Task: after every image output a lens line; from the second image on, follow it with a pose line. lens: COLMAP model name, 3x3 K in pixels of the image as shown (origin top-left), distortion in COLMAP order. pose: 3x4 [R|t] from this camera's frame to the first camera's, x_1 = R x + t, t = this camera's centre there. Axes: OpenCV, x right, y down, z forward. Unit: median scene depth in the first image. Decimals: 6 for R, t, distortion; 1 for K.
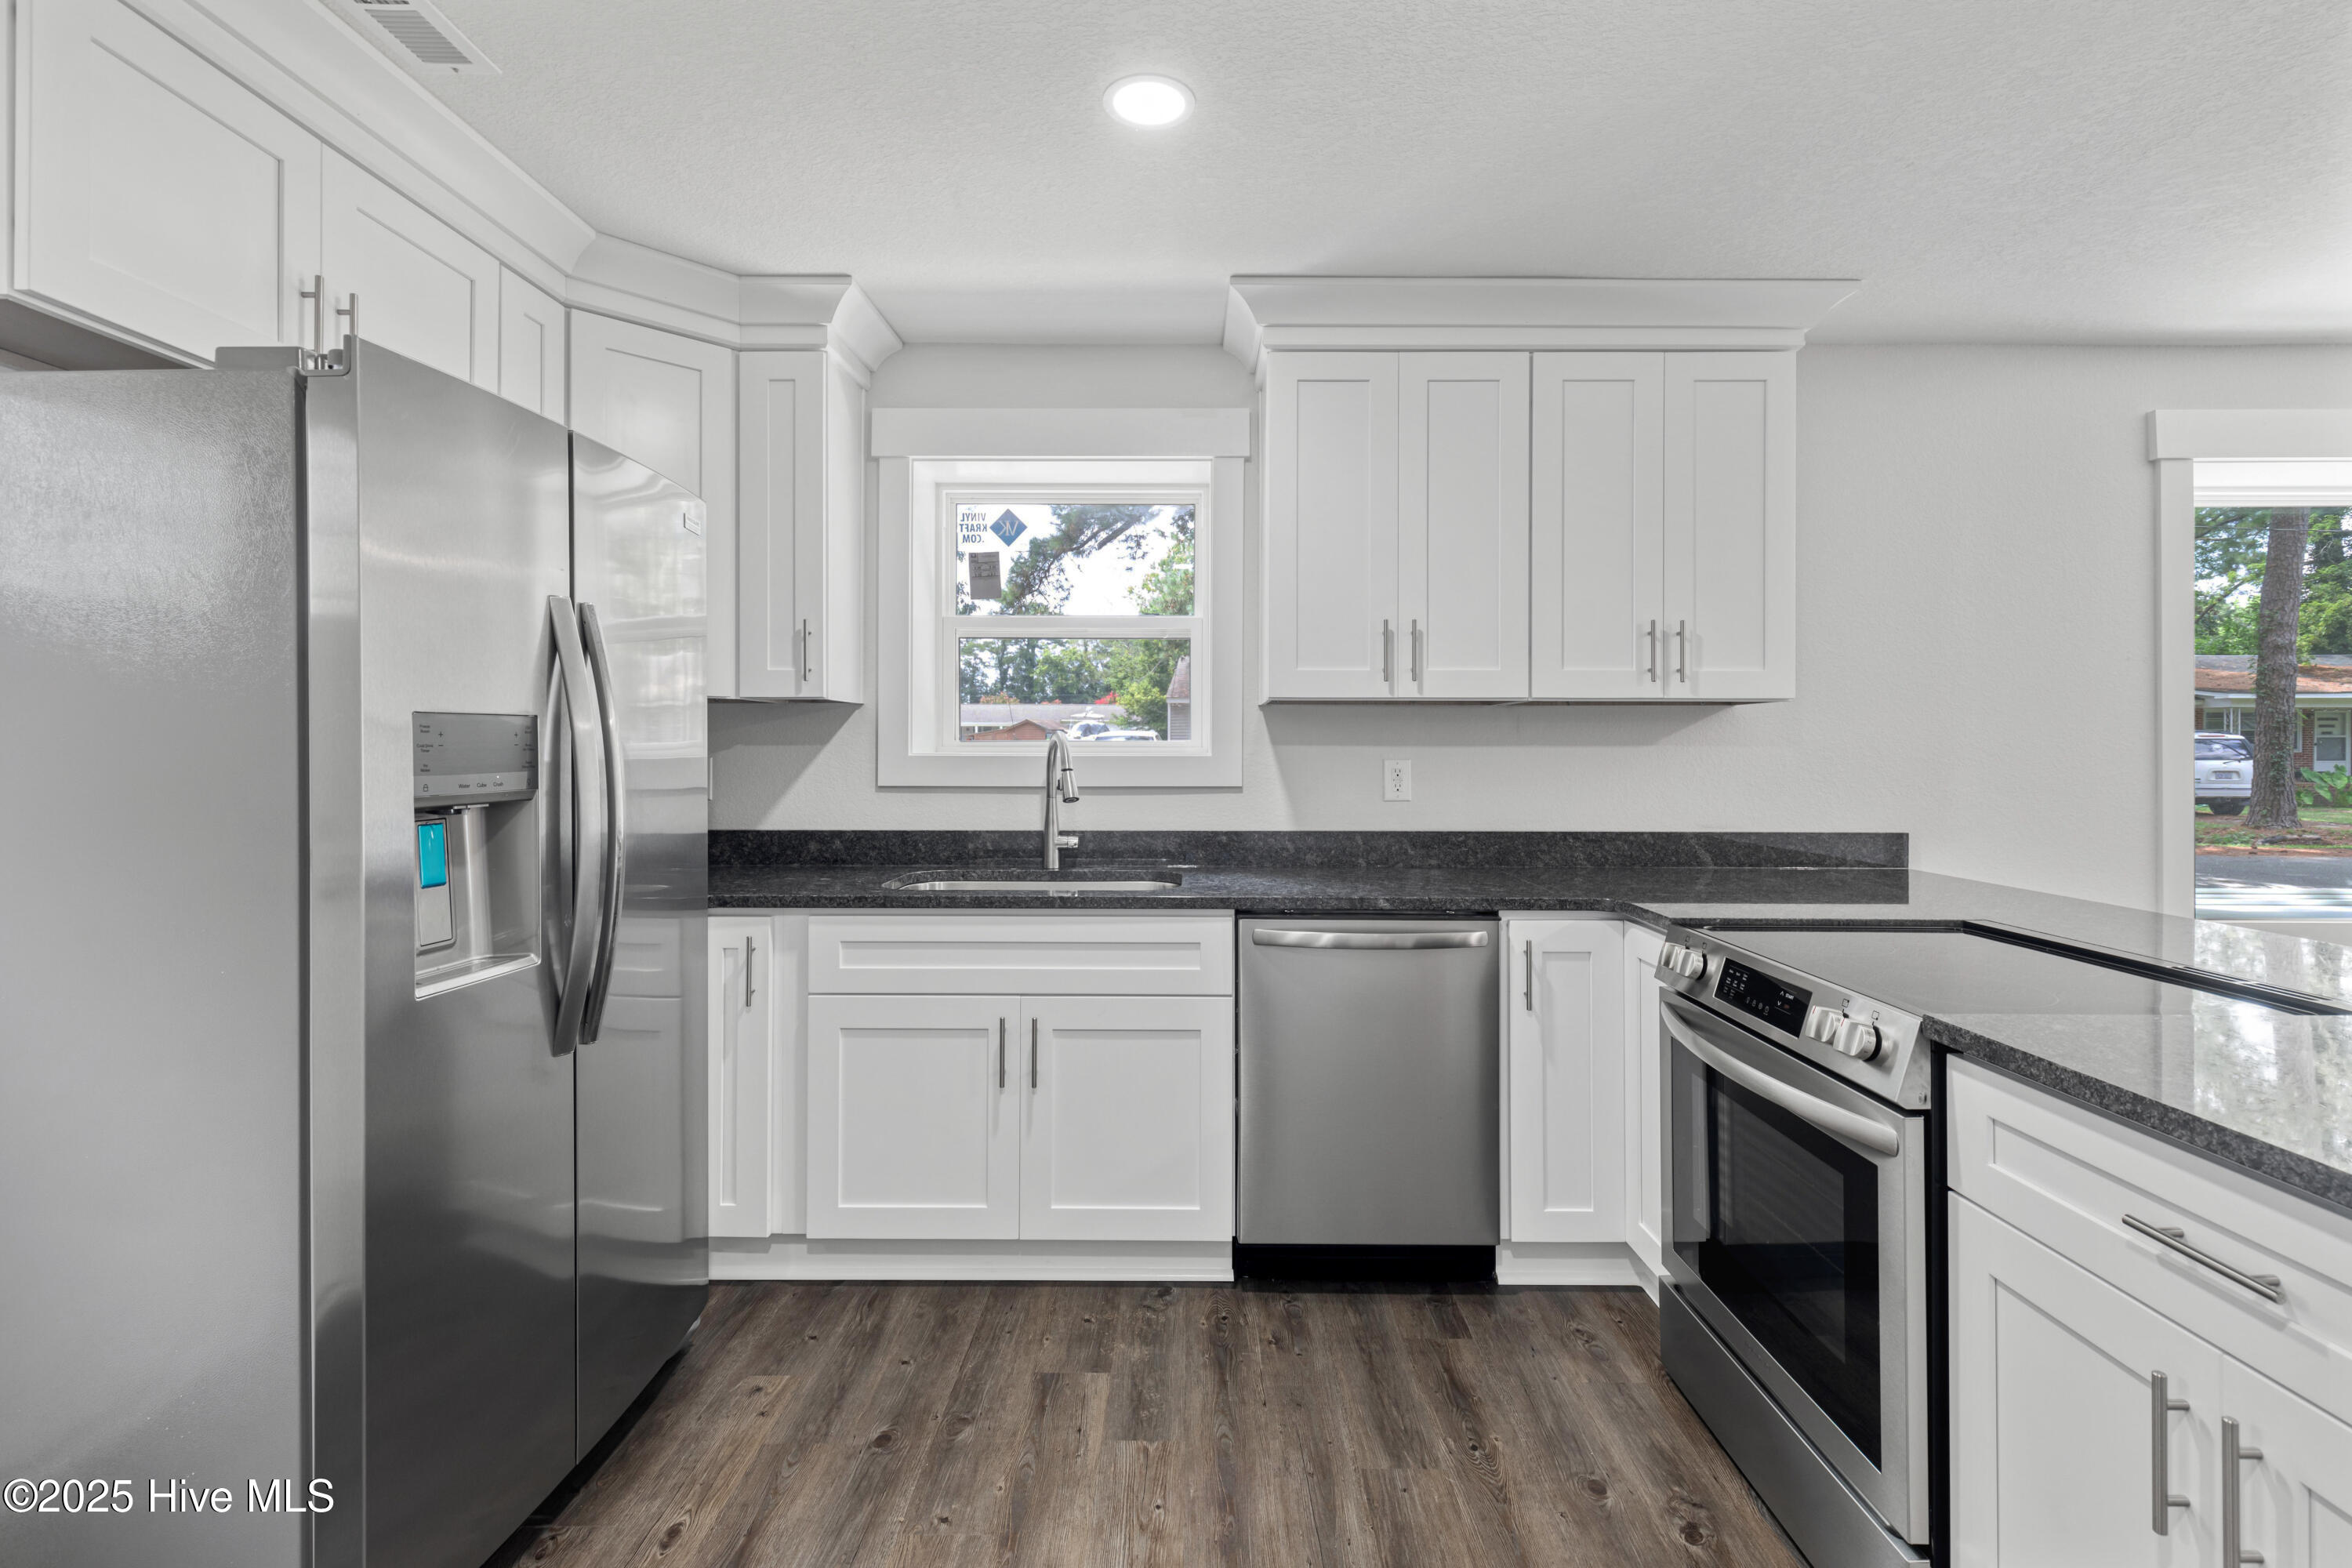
lens RADIAL K [[1078.8, 0, 1199.5], [0, 1078.8, 746.9], [0, 0, 1]] dist [0.010378, -0.001078]
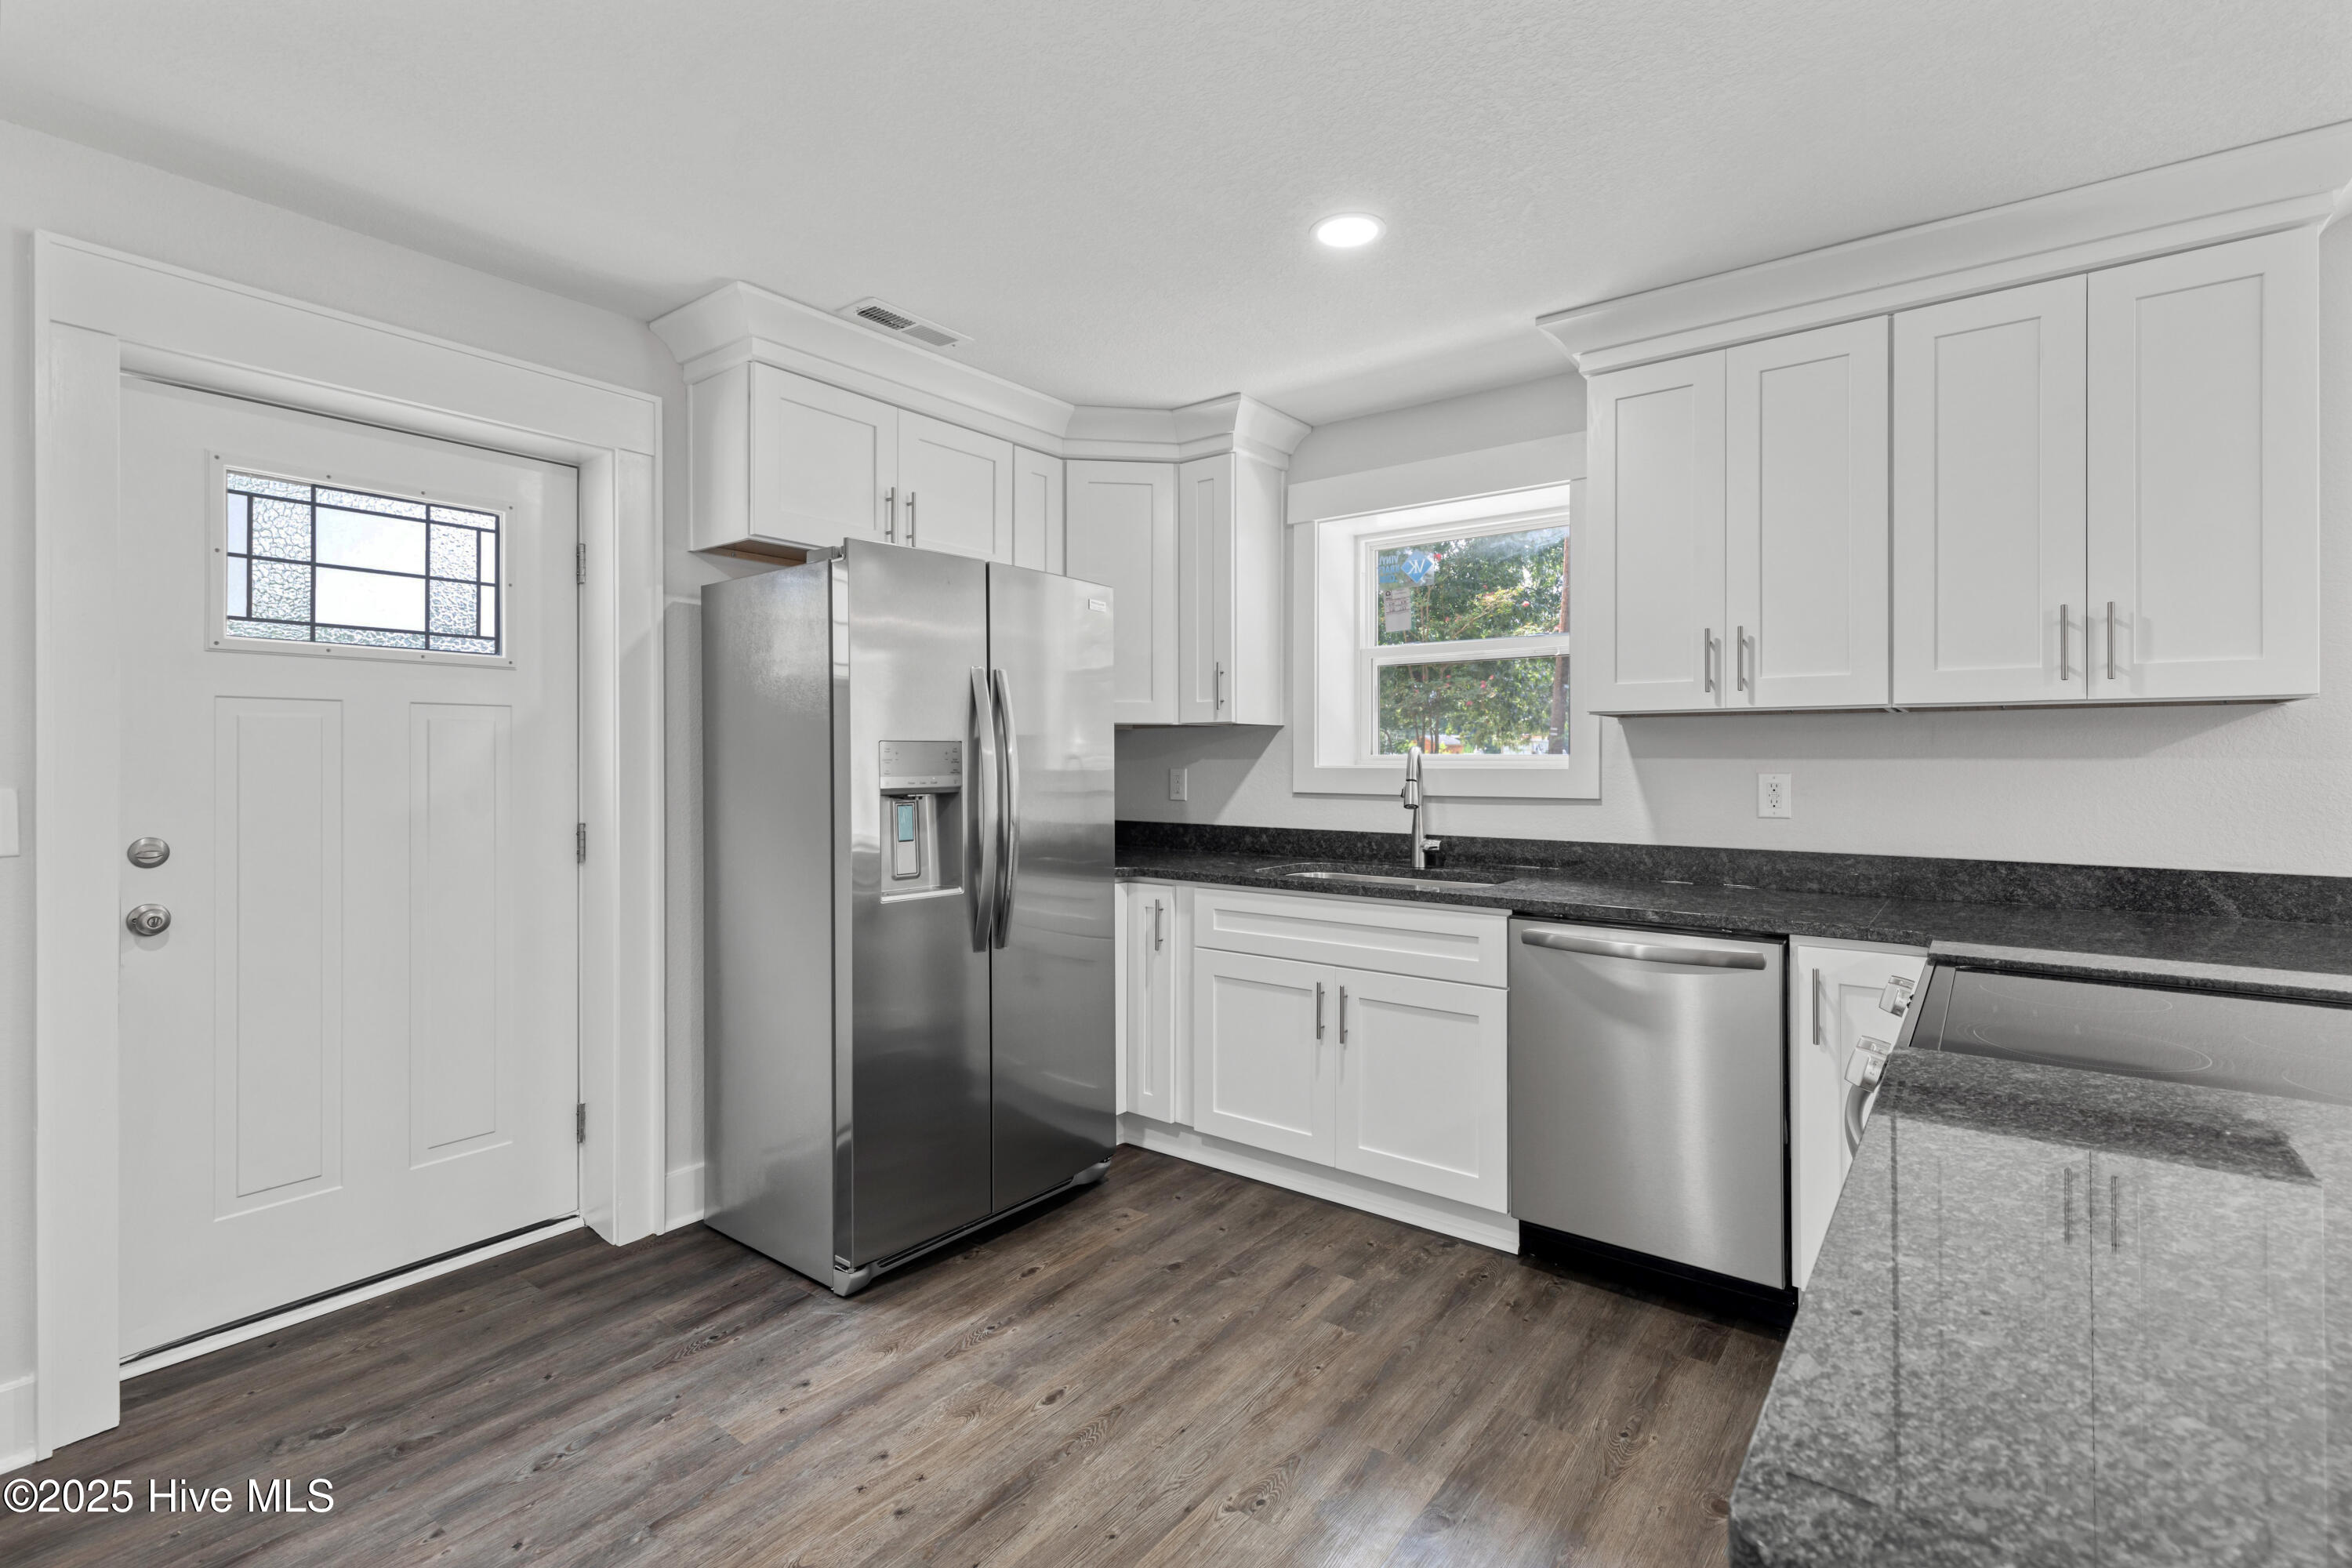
lens RADIAL K [[1078.8, 0, 1185.9], [0, 1078.8, 760.4], [0, 0, 1]] dist [0.010378, -0.001078]
pose [[0.798786, -0.000699, -0.601615, 0.423658], [-0.000041, 0.999999, -0.001217, 0.001802], [0.601616, 0.000997, 0.798785, -0.063979]]
